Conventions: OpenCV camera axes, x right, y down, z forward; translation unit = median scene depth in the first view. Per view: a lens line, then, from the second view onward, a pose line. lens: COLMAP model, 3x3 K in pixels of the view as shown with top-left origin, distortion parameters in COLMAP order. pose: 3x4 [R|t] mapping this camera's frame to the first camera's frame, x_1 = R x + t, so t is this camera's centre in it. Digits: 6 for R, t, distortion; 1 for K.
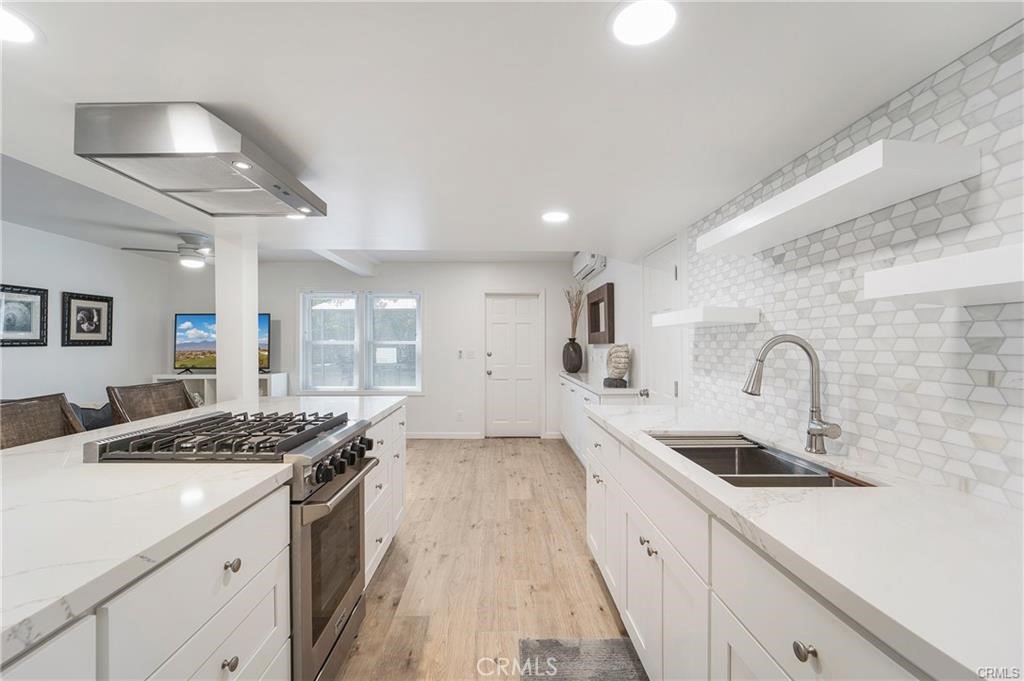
lens RADIAL K [[426.9, 0, 483.4], [0, 426.9, 344.2], [0, 0, 1]] dist [-0.027757, 0.000268]
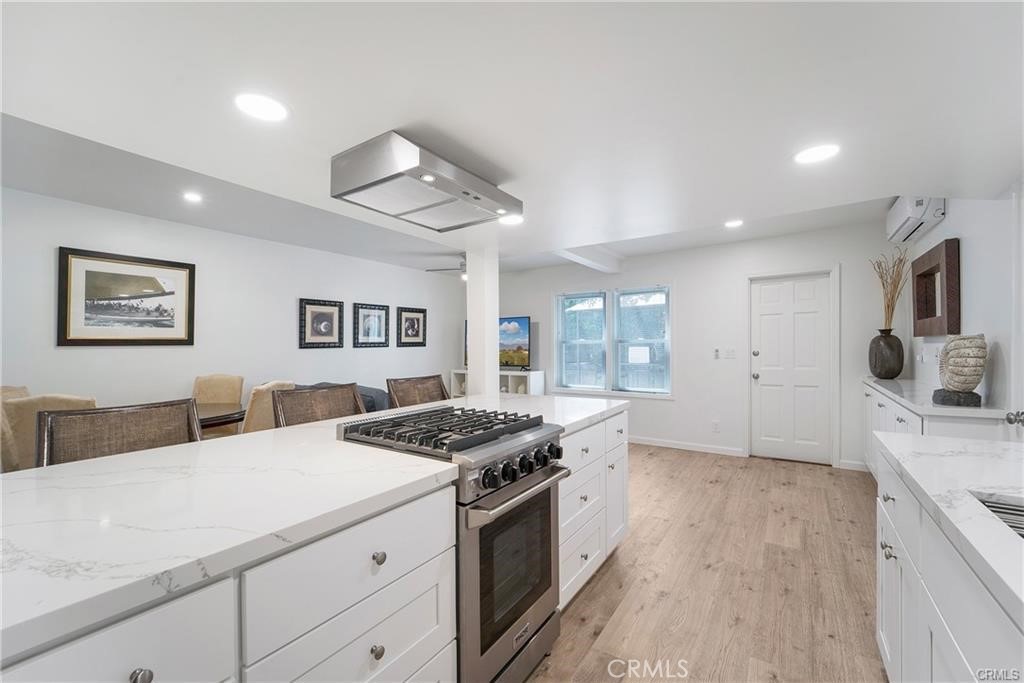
lens RADIAL K [[426.9, 0, 483.4], [0, 426.9, 345.2], [0, 0, 1]] dist [-0.027757, 0.000268]
pose [[0.826674, -0.008631, -0.562615, 0.064233], [0.011253, 0.999936, 0.001195, 0.000920], [0.562569, -0.007320, 0.826718, 0.084924]]
